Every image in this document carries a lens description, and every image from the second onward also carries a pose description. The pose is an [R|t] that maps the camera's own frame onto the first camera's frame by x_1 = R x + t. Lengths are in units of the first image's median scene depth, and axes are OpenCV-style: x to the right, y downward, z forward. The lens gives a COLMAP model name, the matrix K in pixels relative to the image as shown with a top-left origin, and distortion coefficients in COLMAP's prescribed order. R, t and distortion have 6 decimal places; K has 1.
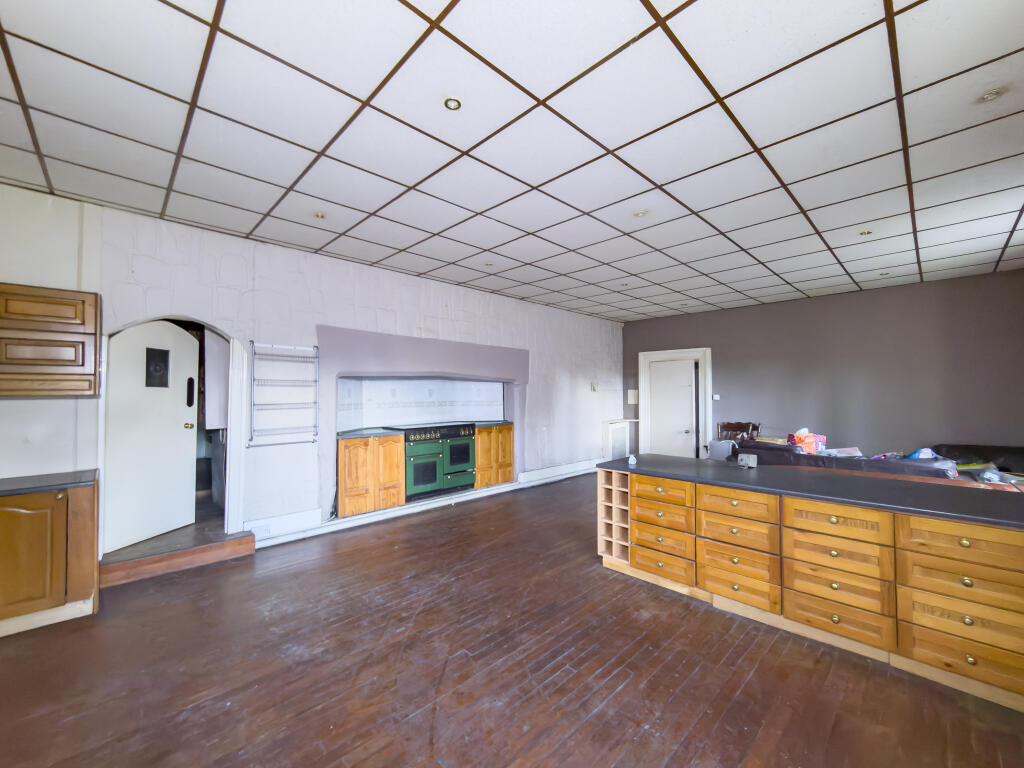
lens RADIAL K [[414.8, 0, 508.7], [0, 414.8, 384.7], [0, 0, 1]] dist [-0.001350, 0.000183]
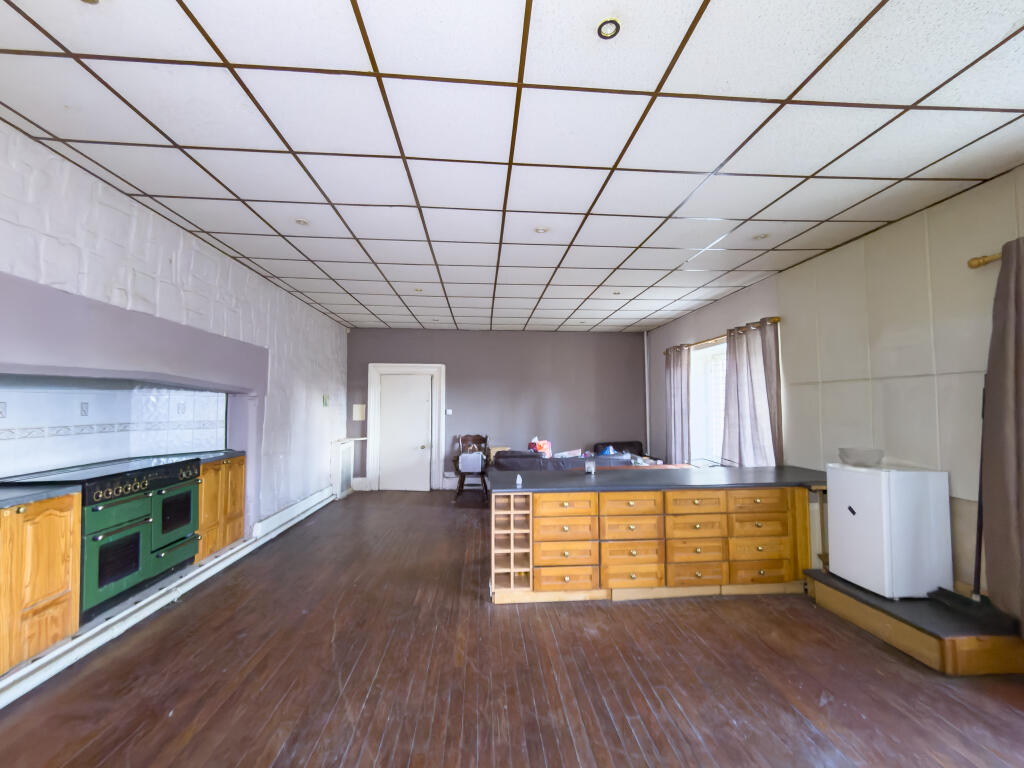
lens RADIAL K [[429.5, 0, 512.0], [0, 429.5, 384.0], [0, 0, 1]] dist [-0.001253, -0.000065]
pose [[0.635850, 0.041173, 0.770713, -0.323757], [-0.015937, 0.999064, -0.040224, 0.000885], [-0.771648, 0.013293, 0.635911, 0.253370]]
